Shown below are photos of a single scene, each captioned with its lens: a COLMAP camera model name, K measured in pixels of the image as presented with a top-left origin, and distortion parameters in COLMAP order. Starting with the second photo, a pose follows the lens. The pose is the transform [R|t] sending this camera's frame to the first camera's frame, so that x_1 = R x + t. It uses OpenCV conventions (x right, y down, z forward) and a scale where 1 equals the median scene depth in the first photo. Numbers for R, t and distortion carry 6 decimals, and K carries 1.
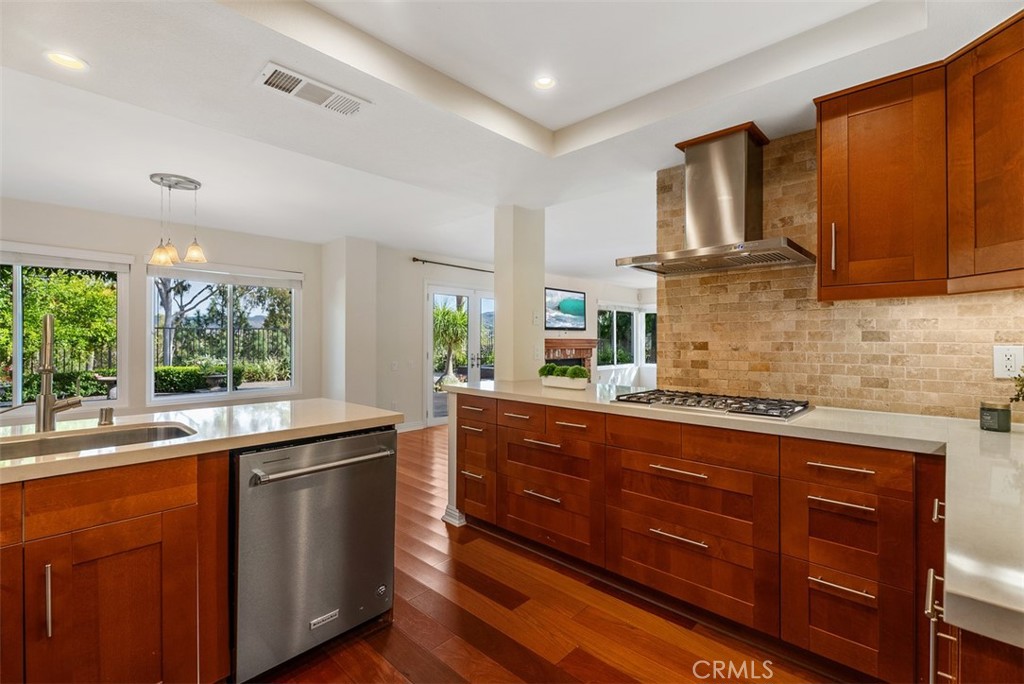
lens RADIAL K [[462.3, 0, 509.7], [0, 462.3, 340.4], [0, 0, 1]] dist [-0.002086, -0.000175]
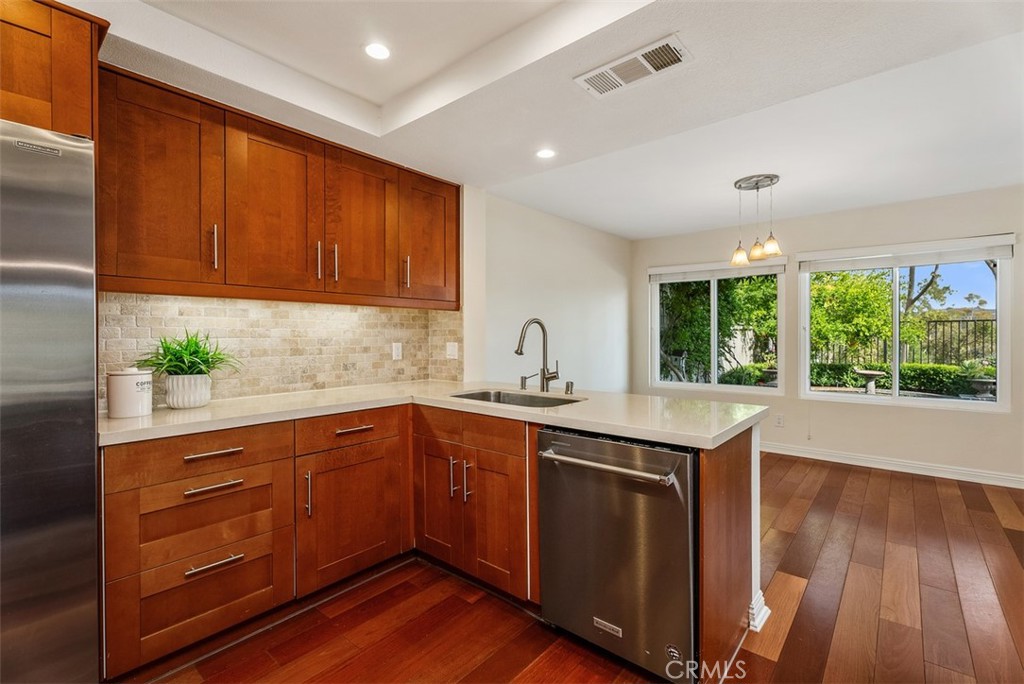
lens RADIAL K [[462.3, 0, 512.5], [0, 462.3, 333.8], [0, 0, 1]] dist [-0.002086, -0.000175]
pose [[0.057905, -0.003704, -0.998315, 0.110586], [0.000648, 0.999993, -0.003673, 0.000562], [0.998322, -0.000434, 0.057907, 0.152122]]
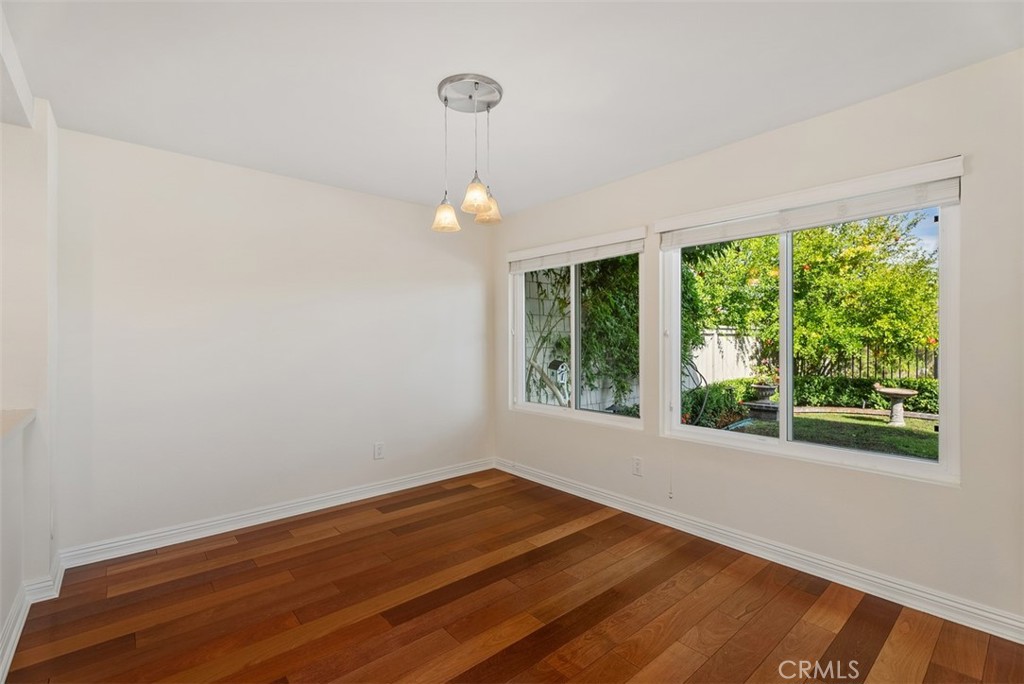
lens RADIAL K [[462.3, 0, 510.4], [0, 462.3, 341.8], [0, 0, 1]] dist [-0.002086, -0.000175]
pose [[-0.091346, 0.003777, -0.995812, -0.034864], [-0.004364, 0.999982, 0.004193, -0.001196], [0.995810, 0.004729, -0.091328, 0.431463]]
